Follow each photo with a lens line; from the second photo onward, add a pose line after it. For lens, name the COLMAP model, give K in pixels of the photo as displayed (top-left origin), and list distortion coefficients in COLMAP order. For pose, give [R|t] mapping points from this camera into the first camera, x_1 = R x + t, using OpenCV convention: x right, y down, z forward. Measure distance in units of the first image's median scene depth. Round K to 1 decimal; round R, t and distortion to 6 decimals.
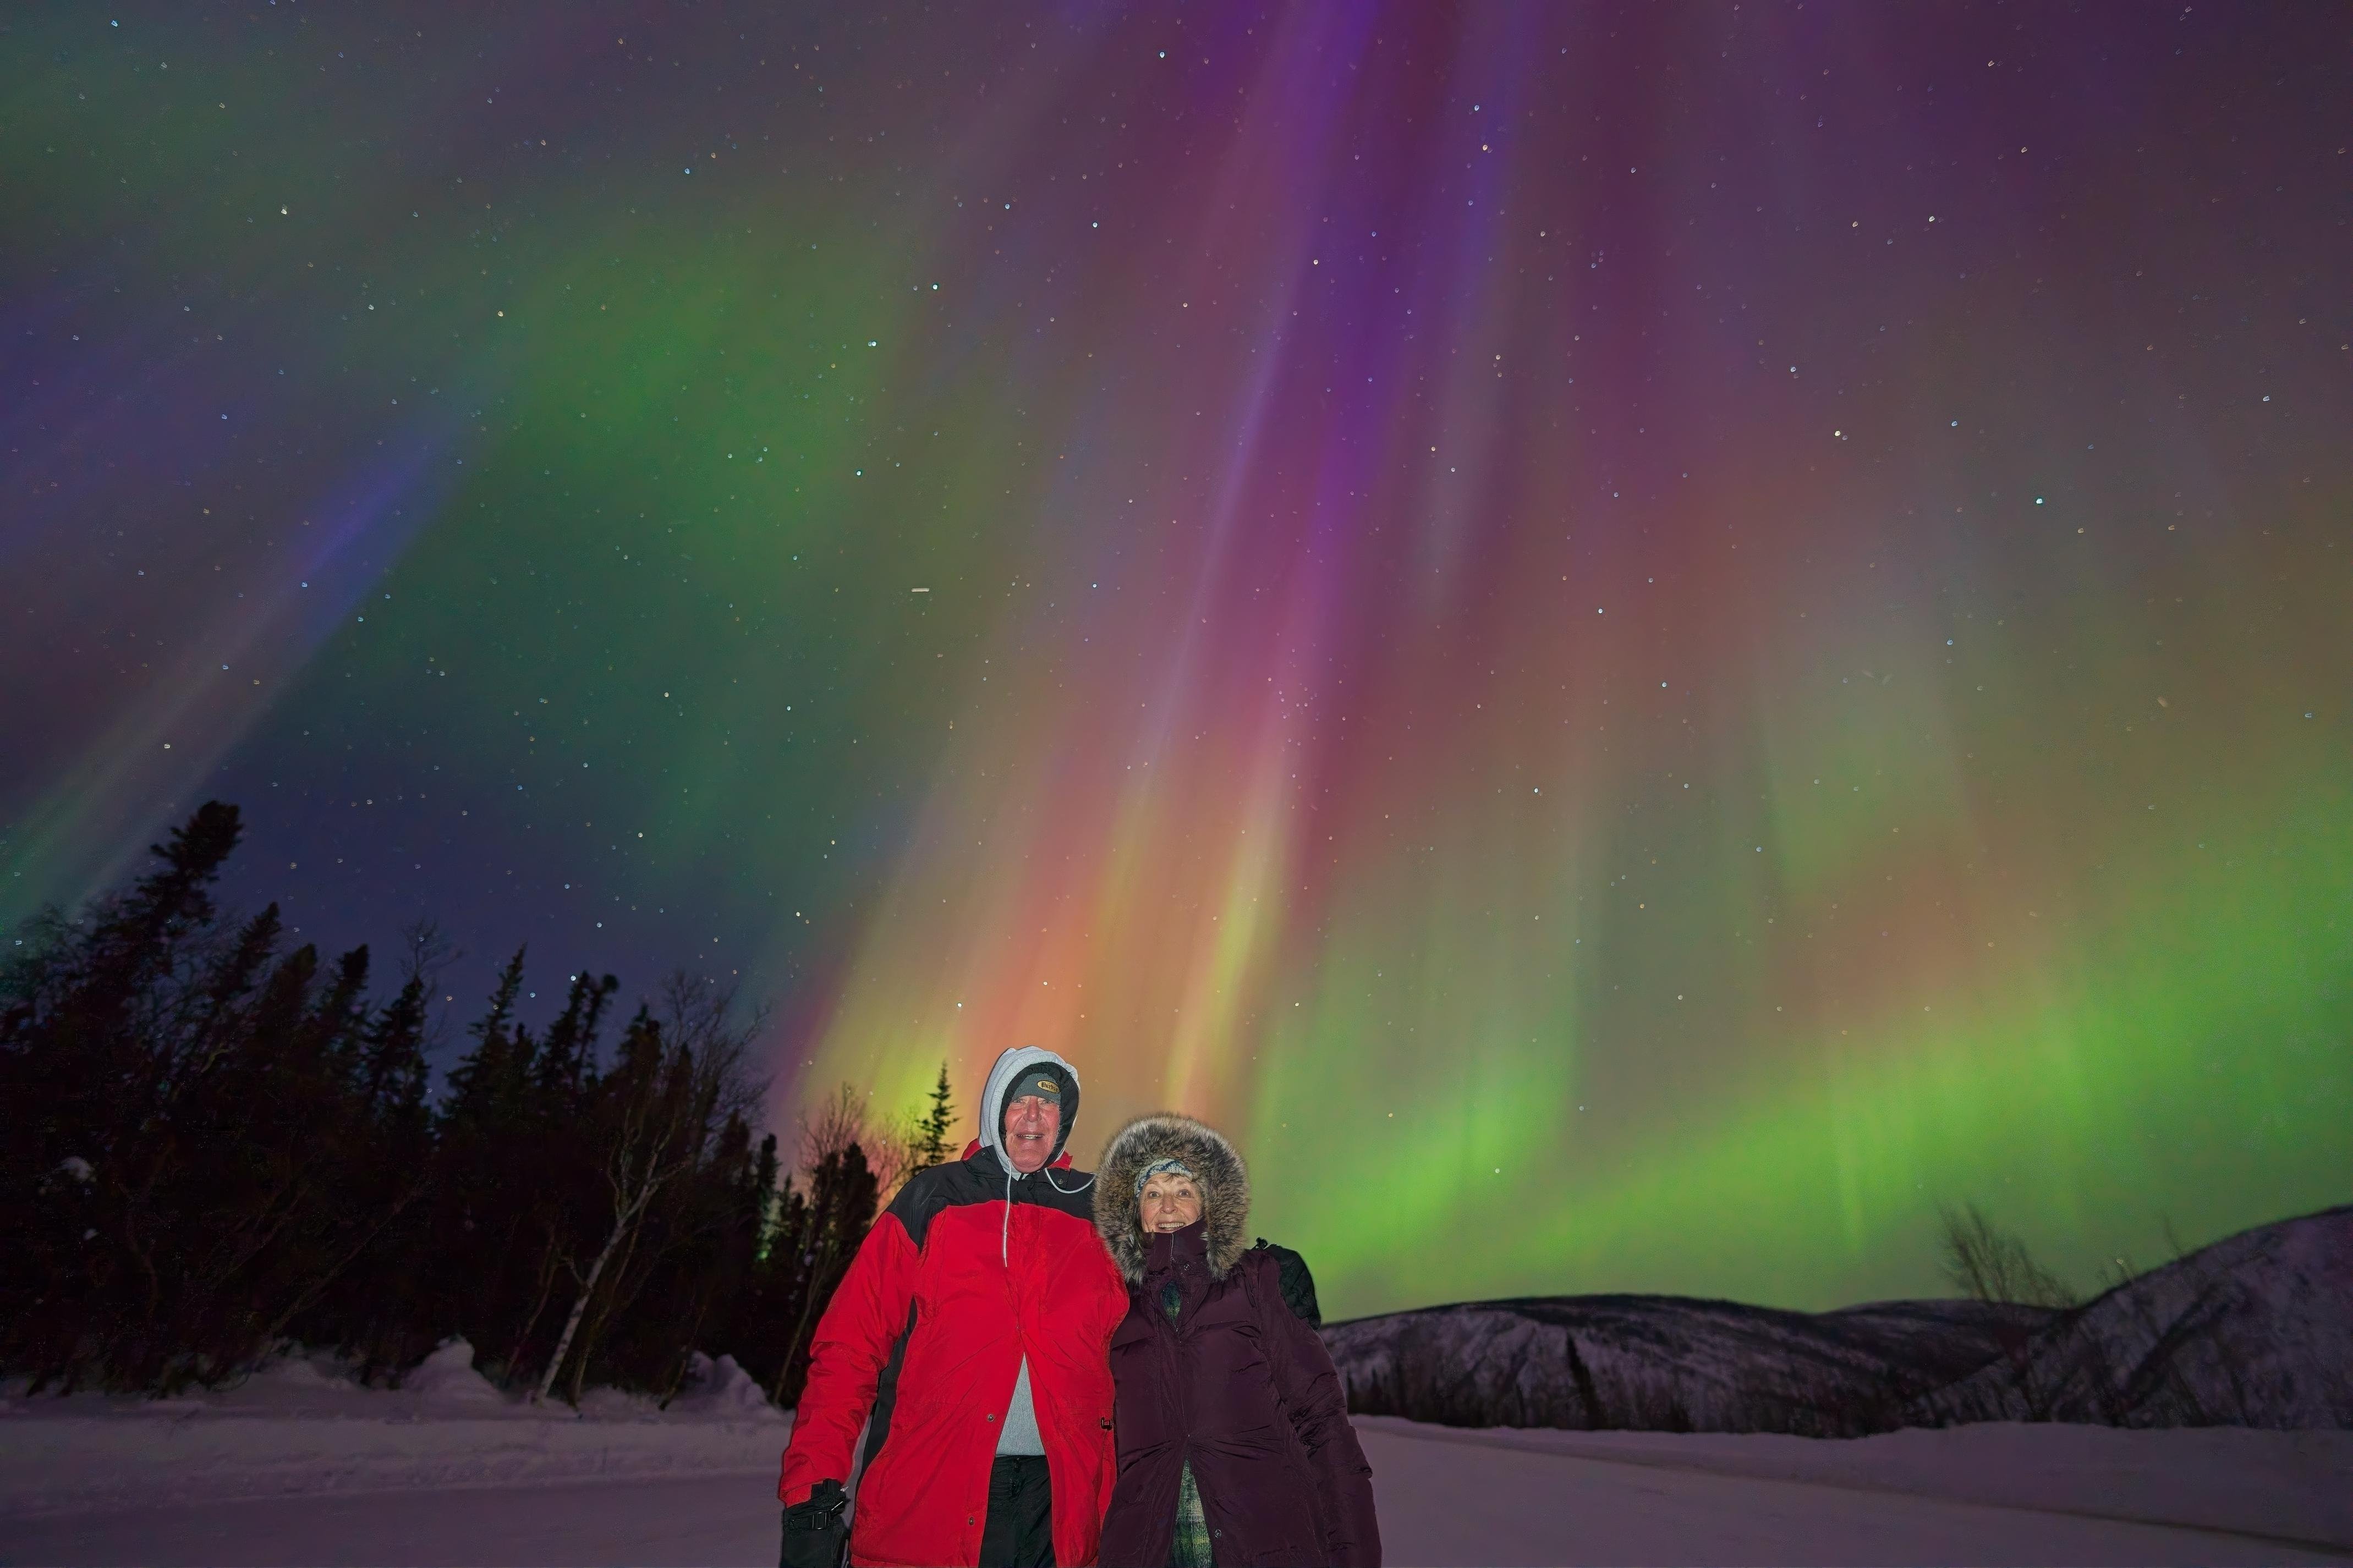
lens RADIAL K [[944.6, 0, 1164.9], [0, 944.6, 794.6], [0, 0, 1]] dist [-0.002461, -0.005722]
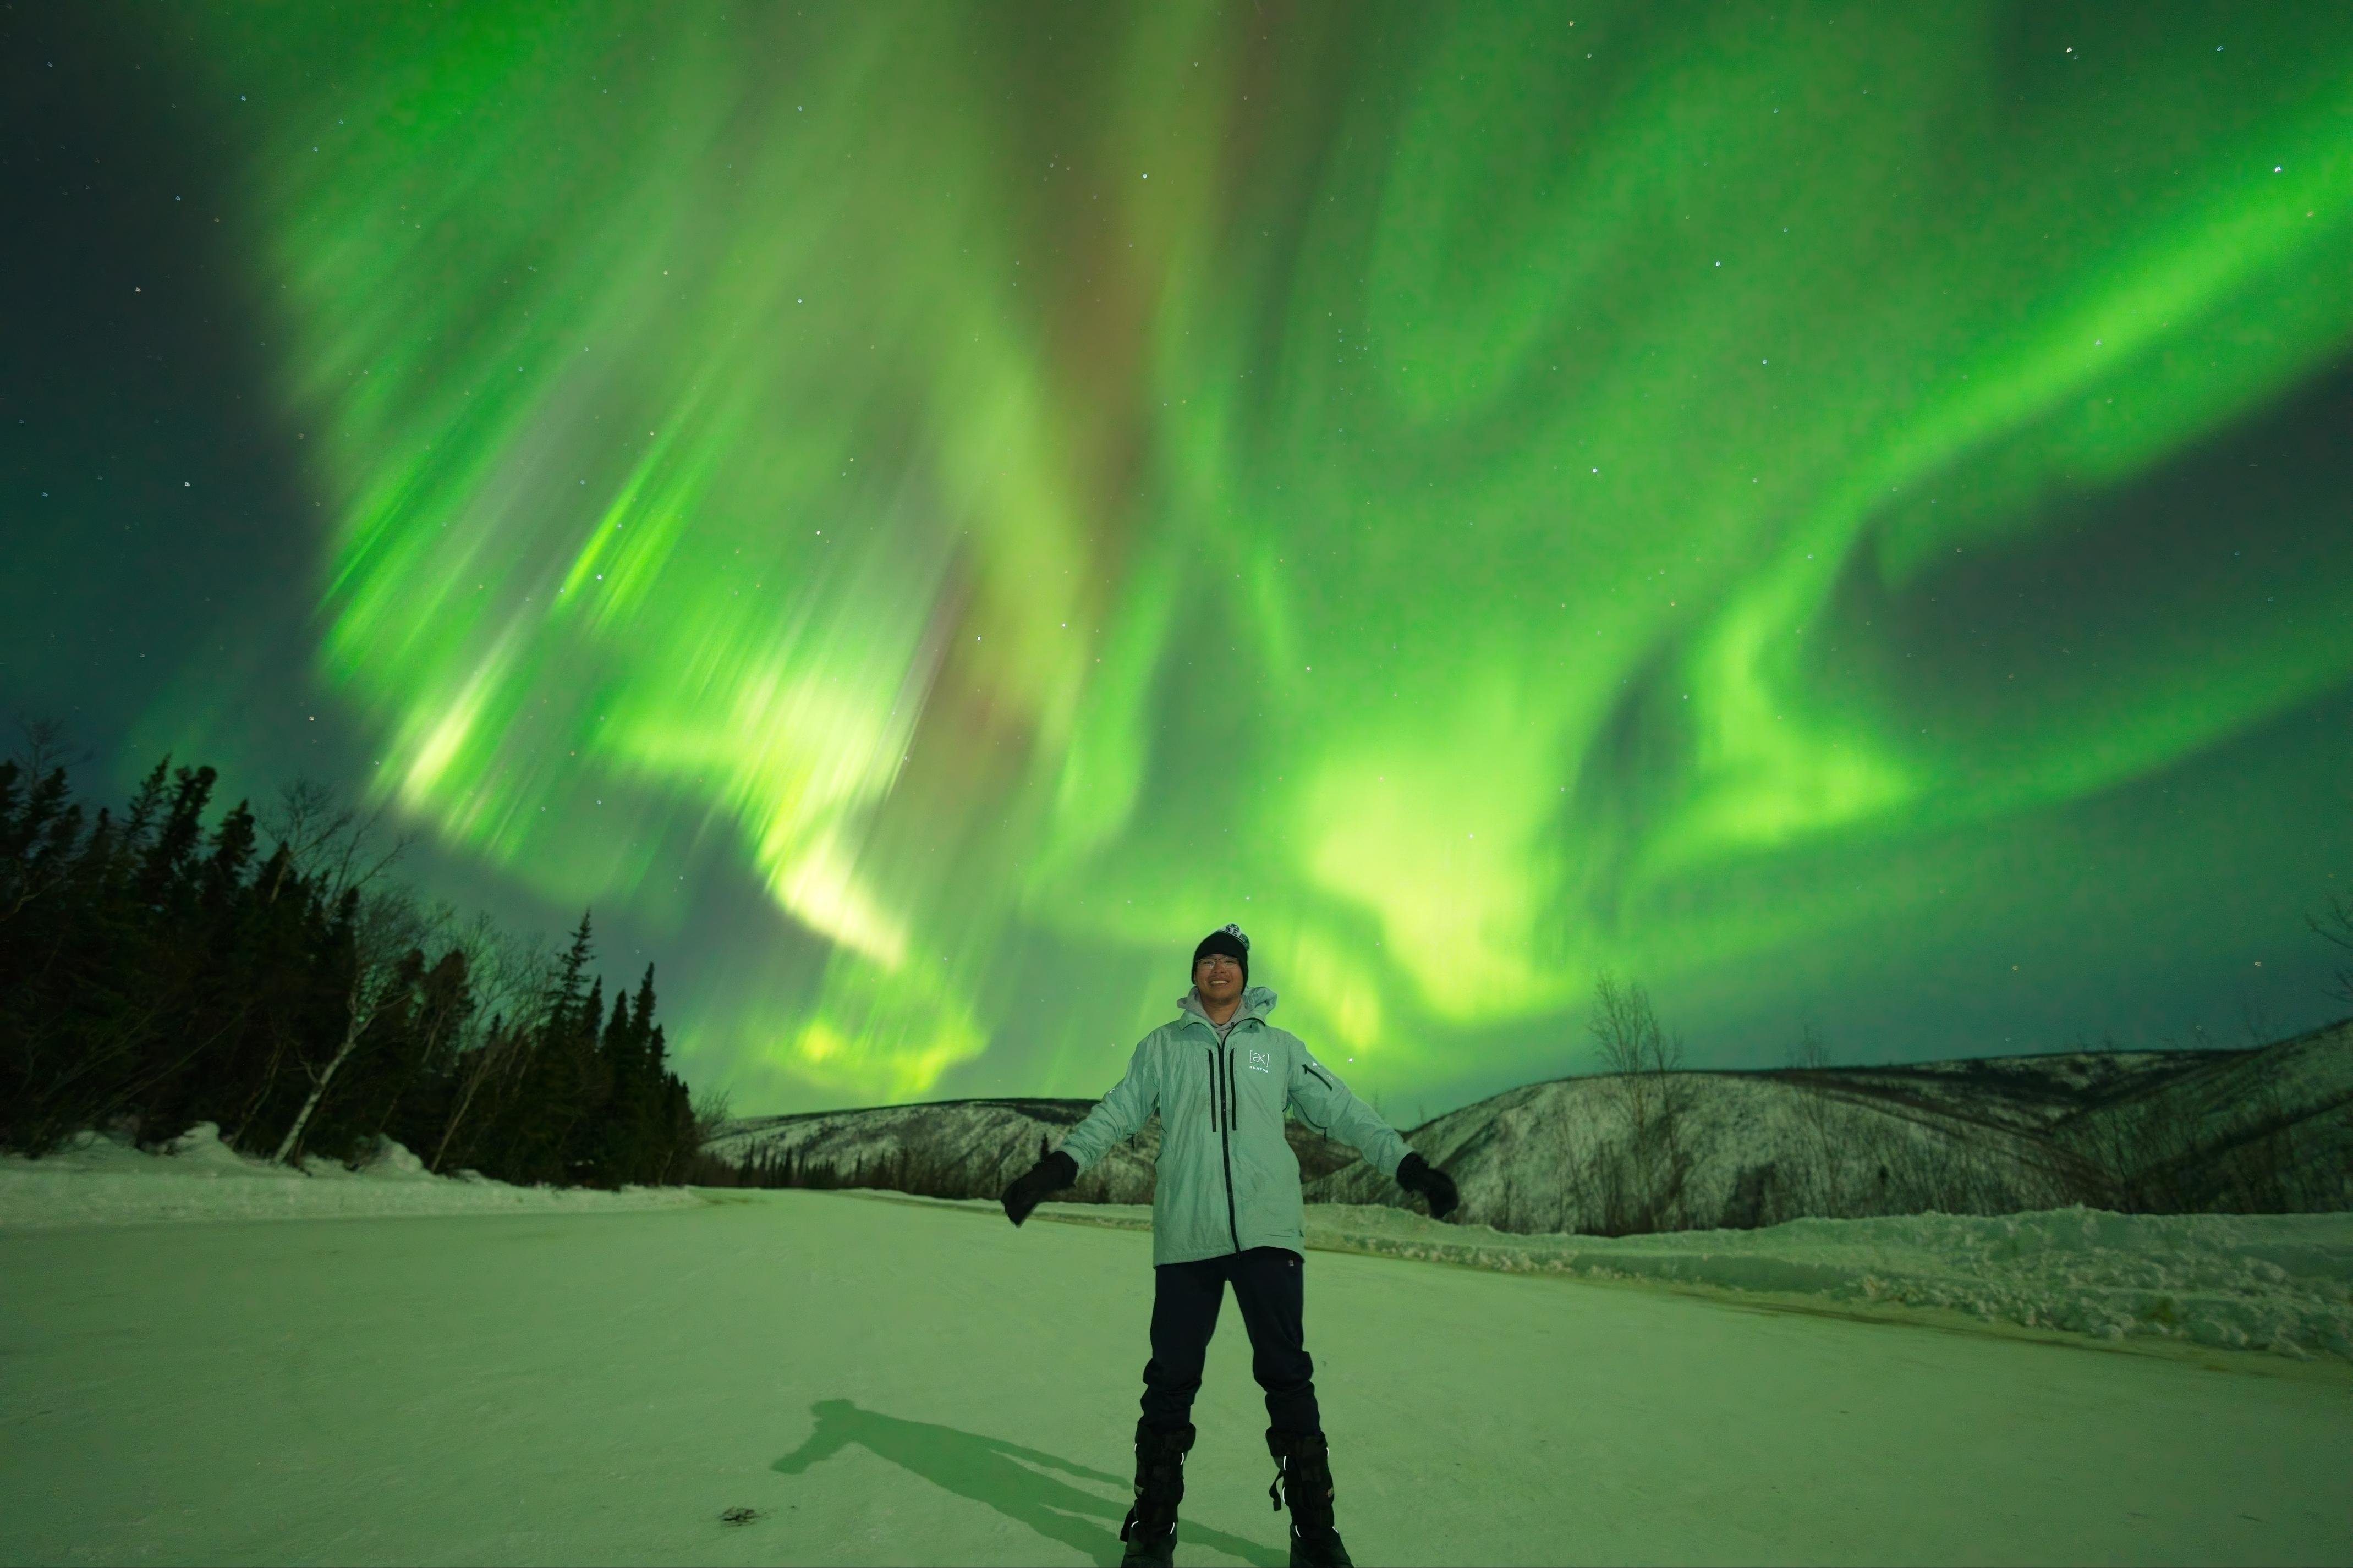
lens RADIAL K [[952.5, 0, 1176.5], [0, 952.5, 784.0], [0, 0, 1]] dist [-0.020722, 0.002117]
pose [[0.888784, 0.191109, 0.416582, -0.053663], [-0.261519, 0.957894, 0.118516, -0.101939], [-0.376392, -0.214279, 0.901340, -0.157549]]
